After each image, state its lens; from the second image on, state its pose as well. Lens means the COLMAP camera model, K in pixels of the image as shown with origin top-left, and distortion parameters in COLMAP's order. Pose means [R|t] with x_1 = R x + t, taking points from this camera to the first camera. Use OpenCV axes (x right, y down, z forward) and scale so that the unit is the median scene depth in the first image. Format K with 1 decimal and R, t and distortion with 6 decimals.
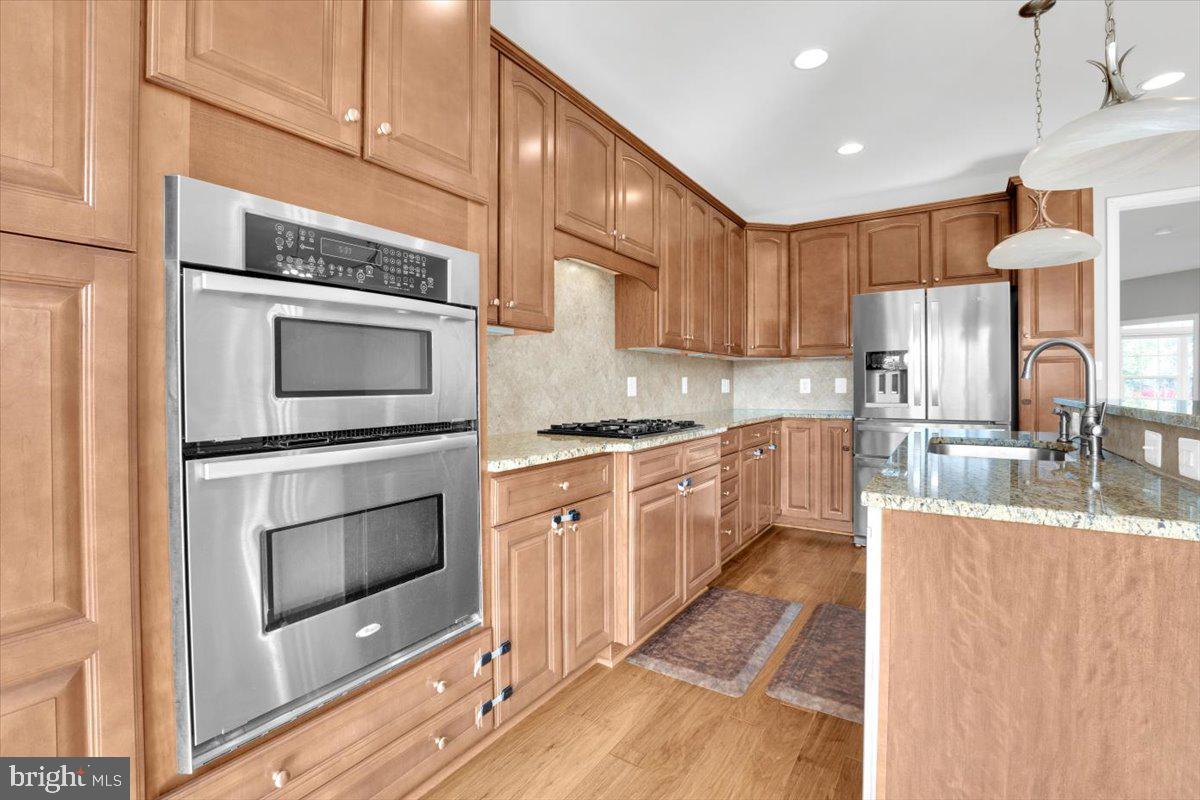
lens RADIAL K [[531.7, 0, 602.4], [0, 531.7, 391.4], [0, 0, 1]] dist [-0.026145, 0.001281]
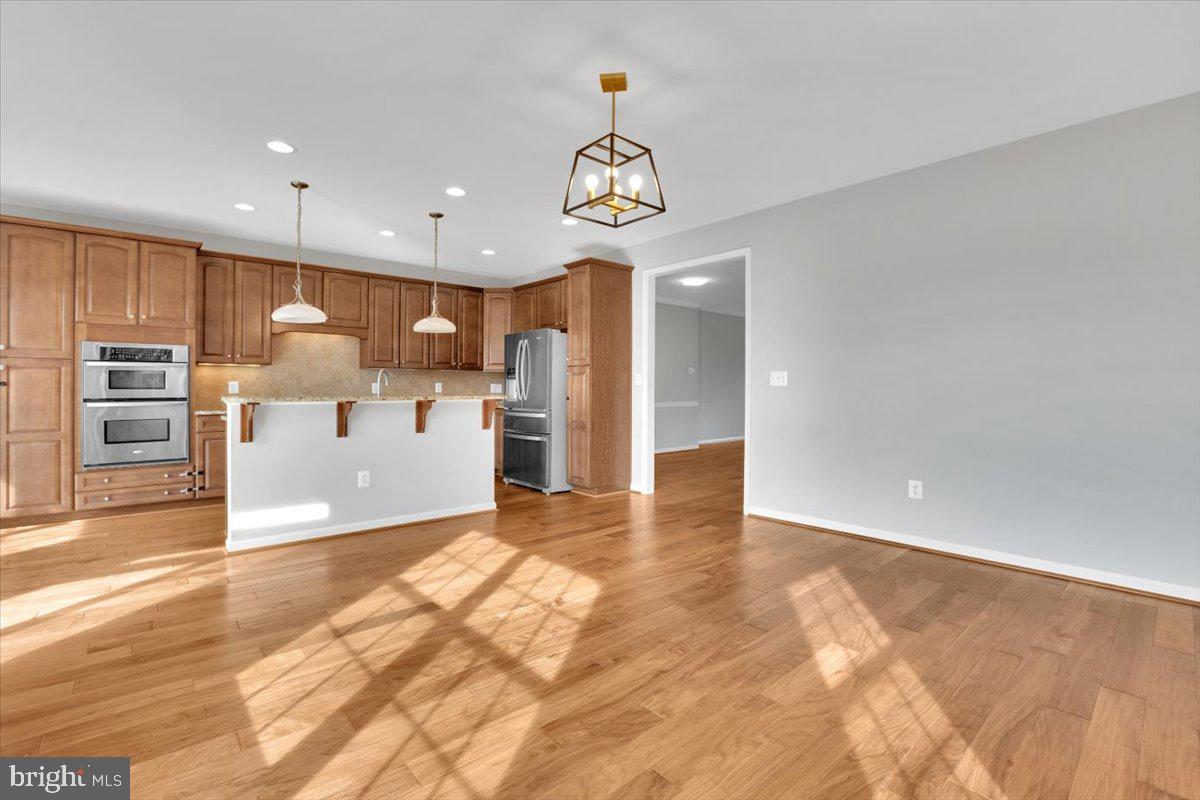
lens RADIAL K [[531.7, 0, 599.8], [0, 531.7, 395.2], [0, 0, 1]] dist [-0.026145, 0.001281]
pose [[0.966060, 0.019610, -0.257572, 4.413911], [-0.018024, 0.999801, 0.008515, -0.050087], [0.257688, -0.003584, 0.966222, -2.082658]]
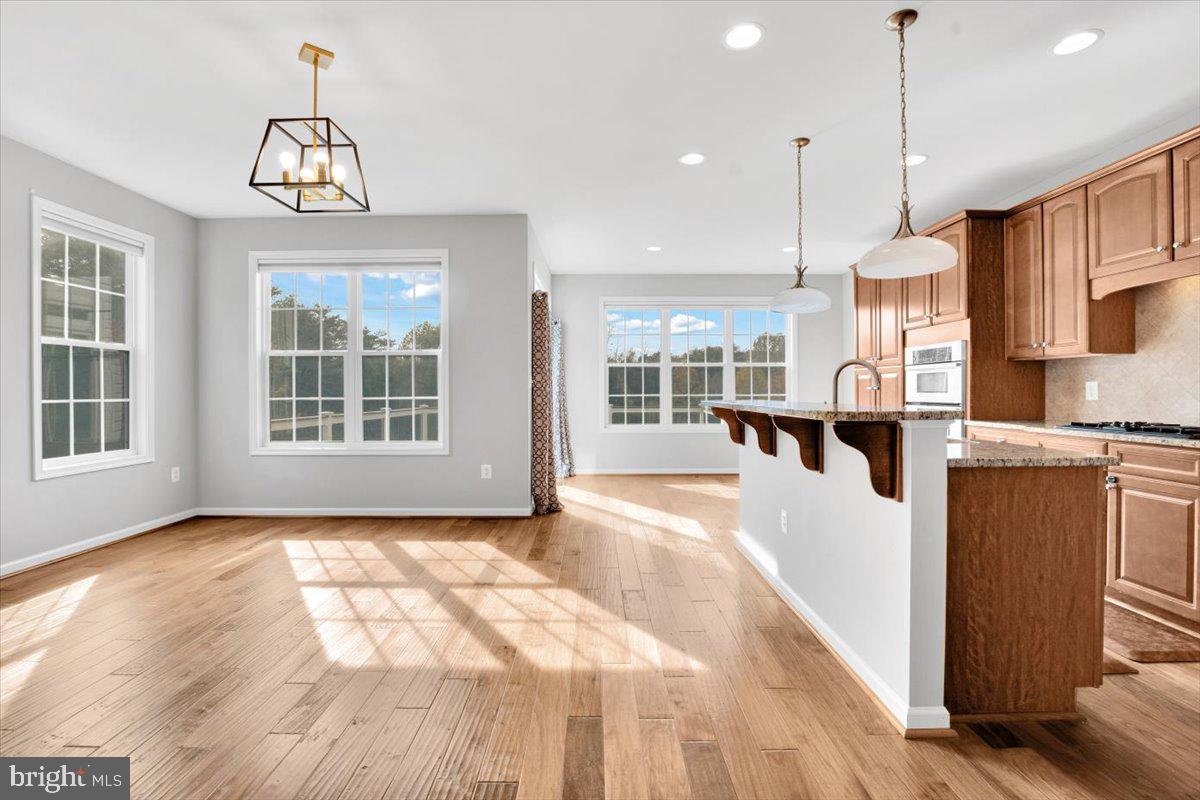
lens RADIAL K [[510.0, 0, 605.1], [0, 510.0, 399.0], [0, 0, 1]] dist [-0.027374, -0.000222]
pose [[-0.823306, 0.024390, -0.567073, 3.921637], [0.006849, 0.999431, 0.033041, -0.096623], [0.567556, 0.023319, -0.823004, 3.049629]]
